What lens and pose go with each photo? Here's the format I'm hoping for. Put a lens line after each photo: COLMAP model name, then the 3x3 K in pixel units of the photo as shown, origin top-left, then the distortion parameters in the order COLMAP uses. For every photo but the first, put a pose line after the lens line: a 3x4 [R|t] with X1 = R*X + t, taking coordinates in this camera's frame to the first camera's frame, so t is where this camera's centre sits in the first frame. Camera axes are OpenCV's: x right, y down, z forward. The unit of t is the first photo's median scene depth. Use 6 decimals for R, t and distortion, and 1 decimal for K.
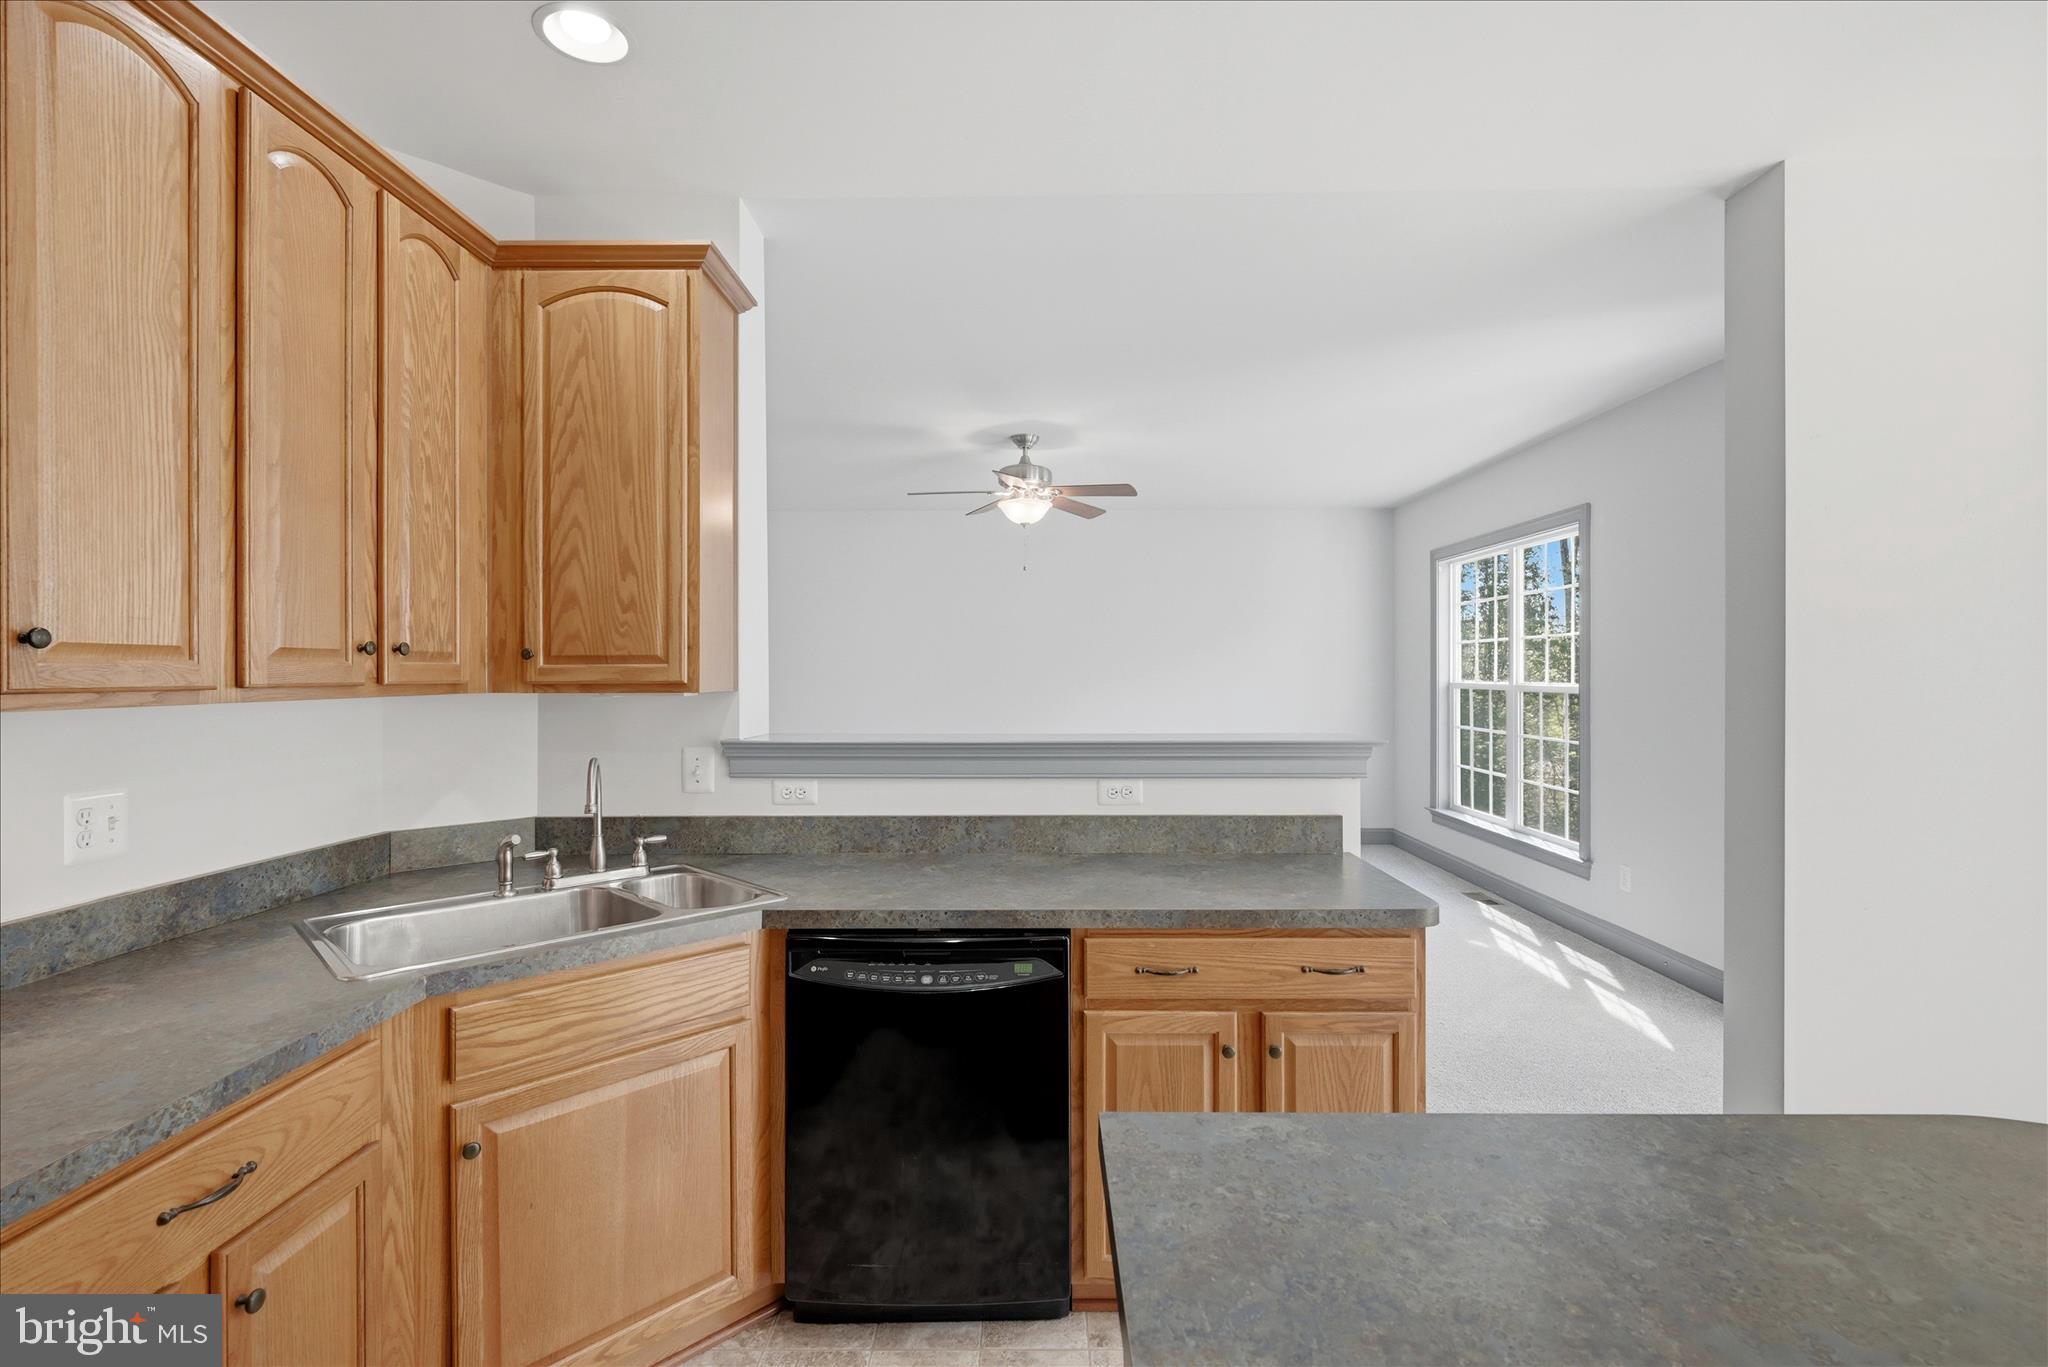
lens RADIAL K [[952.1, 0, 1026.3], [0, 952.1, 674.6], [0, 0, 1]] dist [-0.004235, 0.001753]
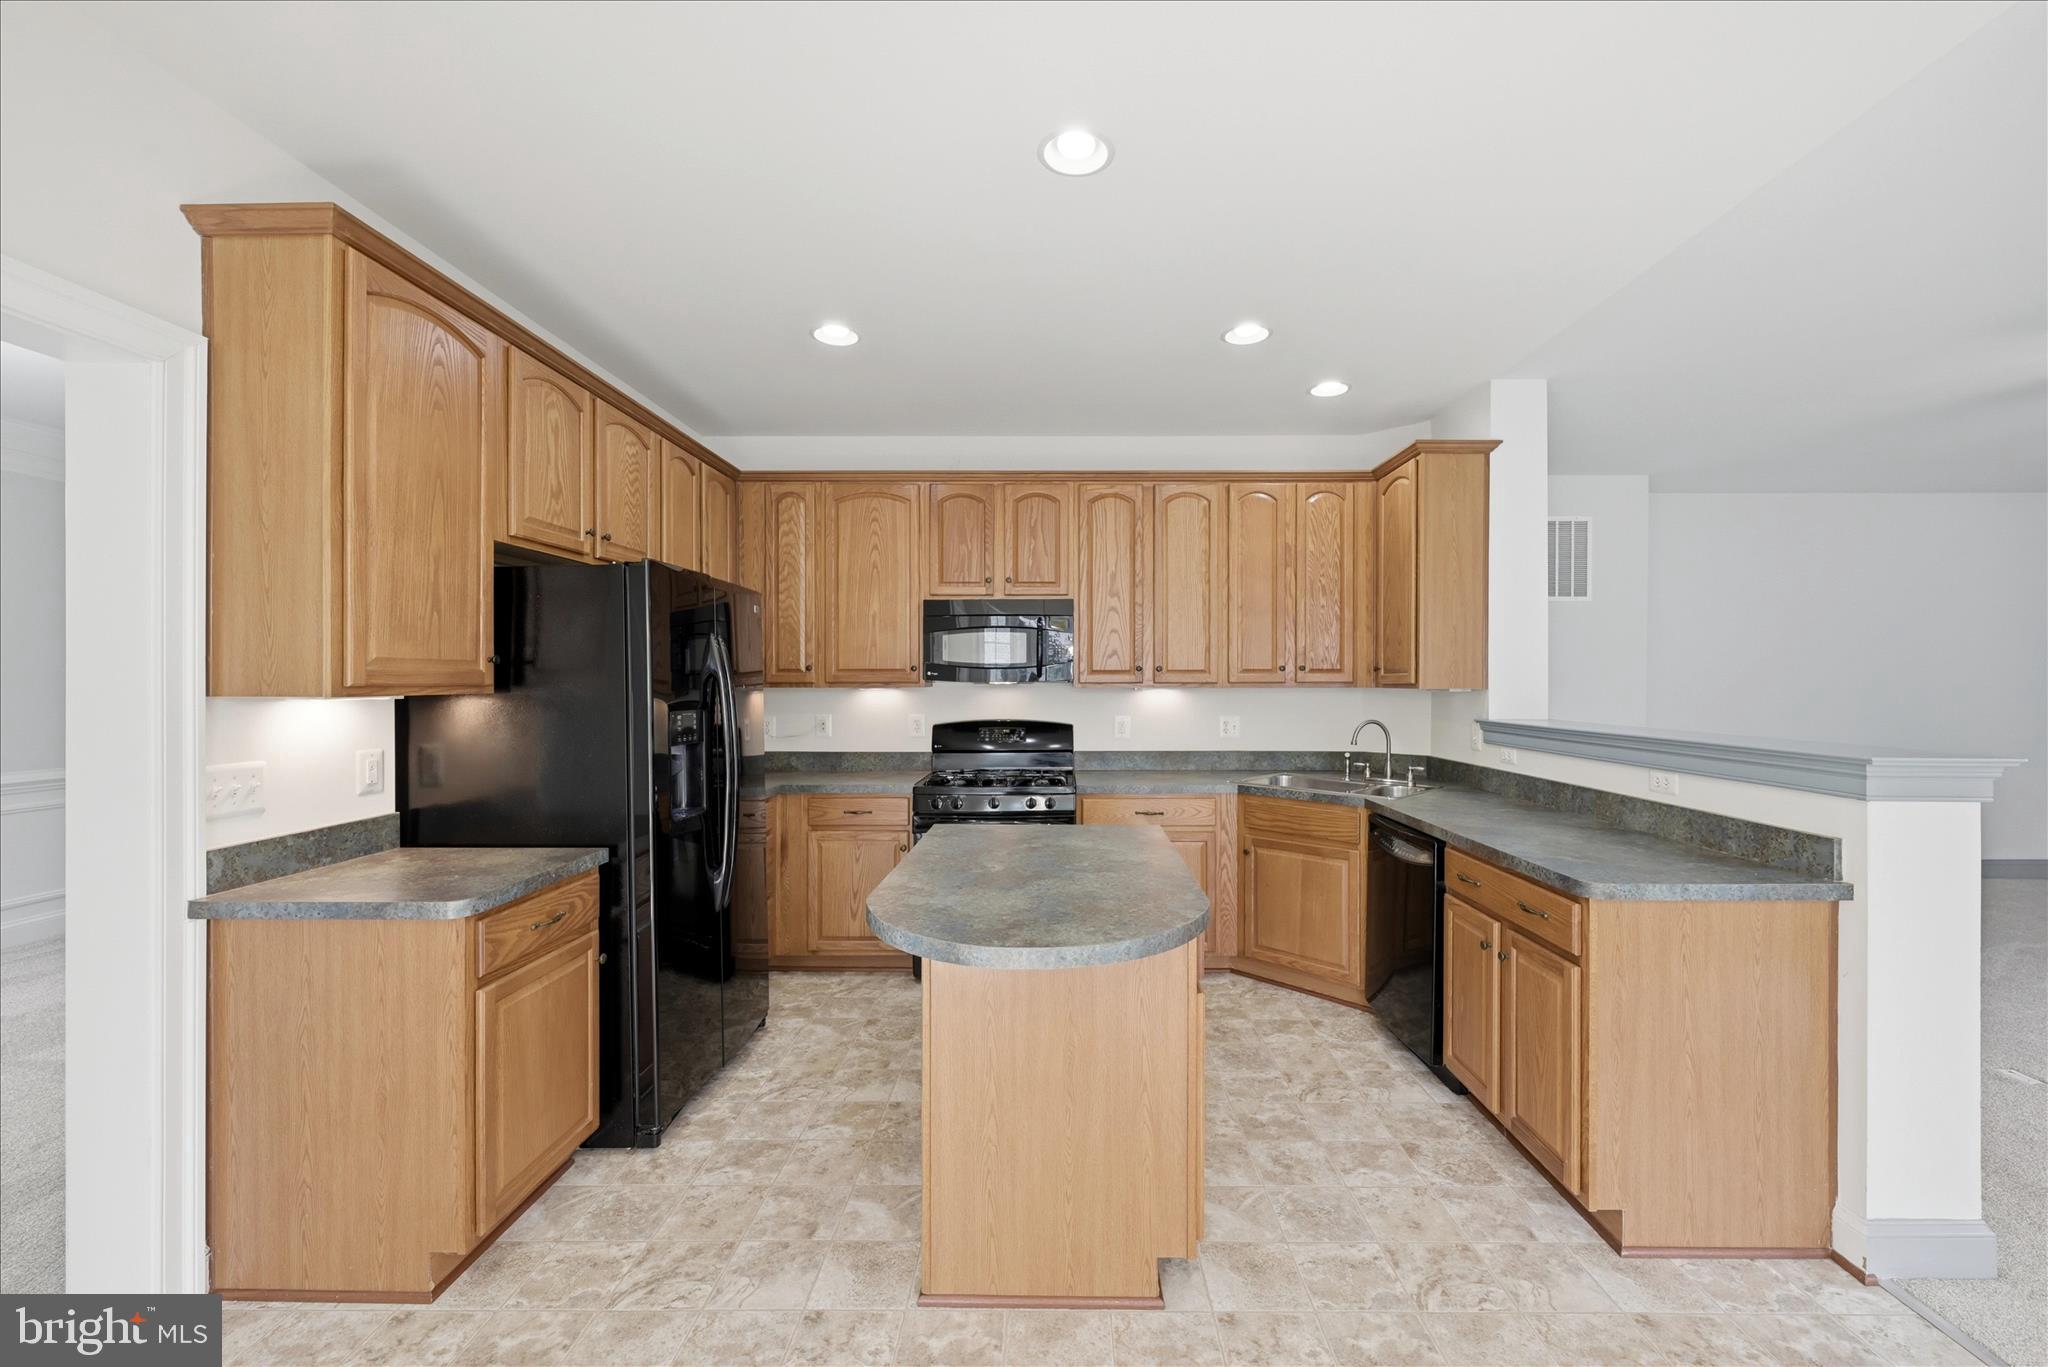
lens RADIAL K [[813.2, 0, 1049.6], [0, 813.2, 687.3], [0, 0, 1]] dist [-0.004126, -0.000043]
pose [[-0.008101, 0.008780, -0.999929, 1.228521], [-0.002666, 0.999958, 0.008802, 0.004471], [0.999964, 0.002737, -0.008078, 0.315641]]
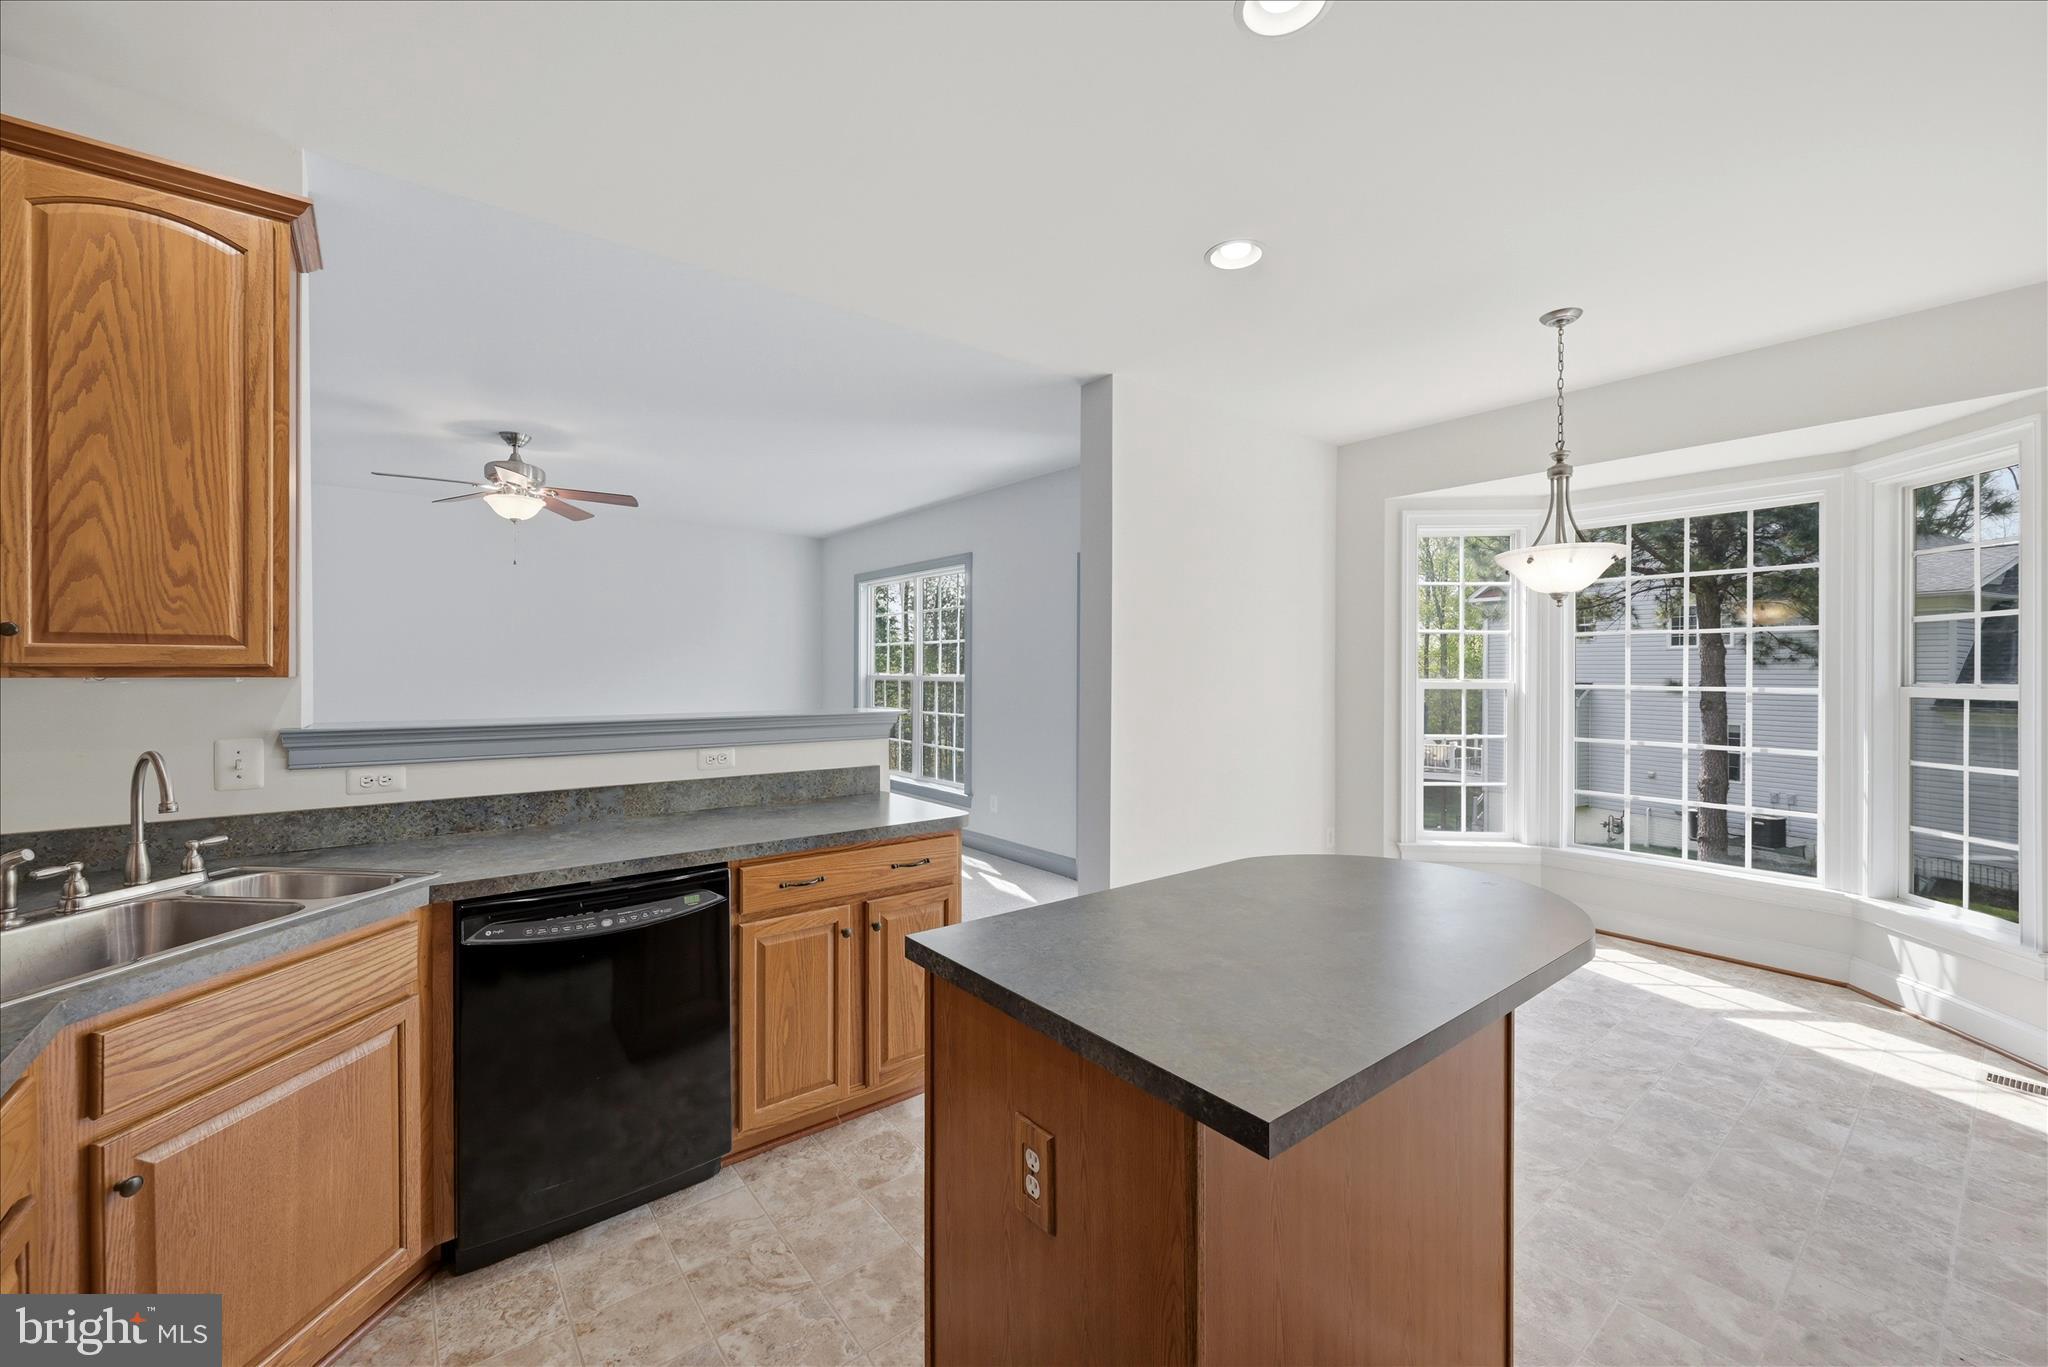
lens RADIAL K [[813.2, 0, 1030.0], [0, 813.2, 675.6], [0, 0, 1]] dist [-0.004126, -0.000043]
pose [[0.777358, 0.000855, 0.629058, -0.282963], [-0.004242, 0.999983, 0.003883, 0.011487], [-0.629044, -0.005686, 0.777349, -0.079694]]
